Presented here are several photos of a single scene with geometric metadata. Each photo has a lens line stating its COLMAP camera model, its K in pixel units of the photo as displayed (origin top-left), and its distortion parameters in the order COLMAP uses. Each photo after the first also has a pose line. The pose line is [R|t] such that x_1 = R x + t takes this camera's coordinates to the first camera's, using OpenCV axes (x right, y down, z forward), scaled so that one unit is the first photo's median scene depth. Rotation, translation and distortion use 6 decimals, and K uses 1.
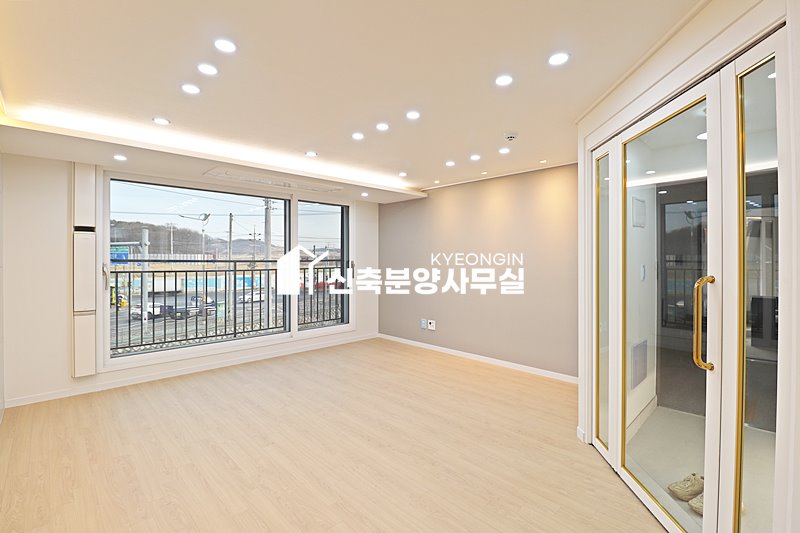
lens RADIAL K [[369.3, 0, 399.4], [0, 369.3, 261.3], [0, 0, 1]] dist [0.000183, -0.000729]
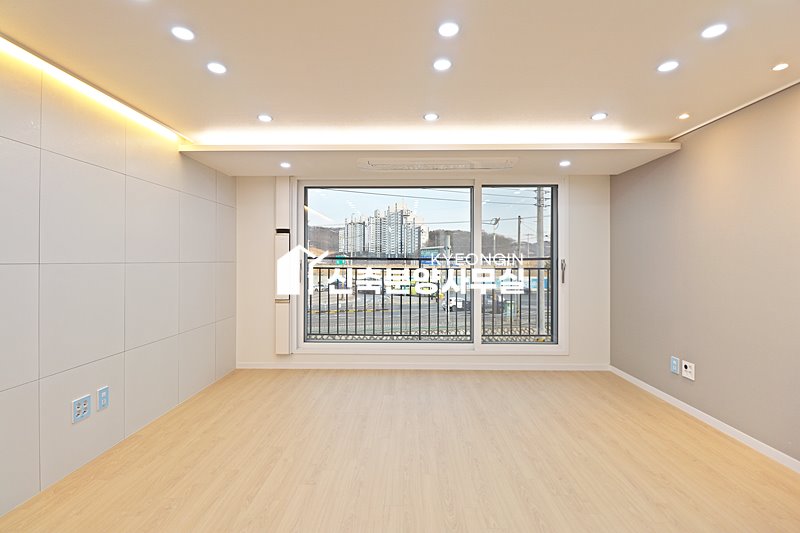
lens RADIAL K [[369.3, 0, 399.4], [0, 369.3, 261.3], [0, 0, 1]] dist [0.000183, -0.000729]
pose [[0.710909, 0.001918, -0.703281, 0.188791], [-0.005921, 0.999977, -0.003258, 0.008812], [0.703259, 0.006480, 0.710904, 0.305637]]
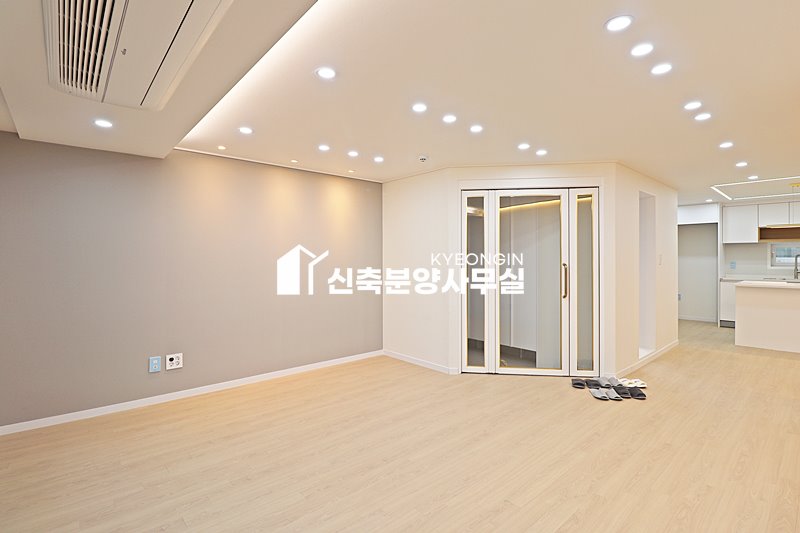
lens RADIAL K [[380.6, 0, 396.8], [0, 380.6, 261.2], [0, 0, 1]] dist [-0.011475, -0.000567]
pose [[0.041869, -0.007915, 0.999092, -0.609817], [0.010391, 0.999918, 0.007486, -0.002565], [-0.999069, 0.010068, 0.041948, 0.646107]]
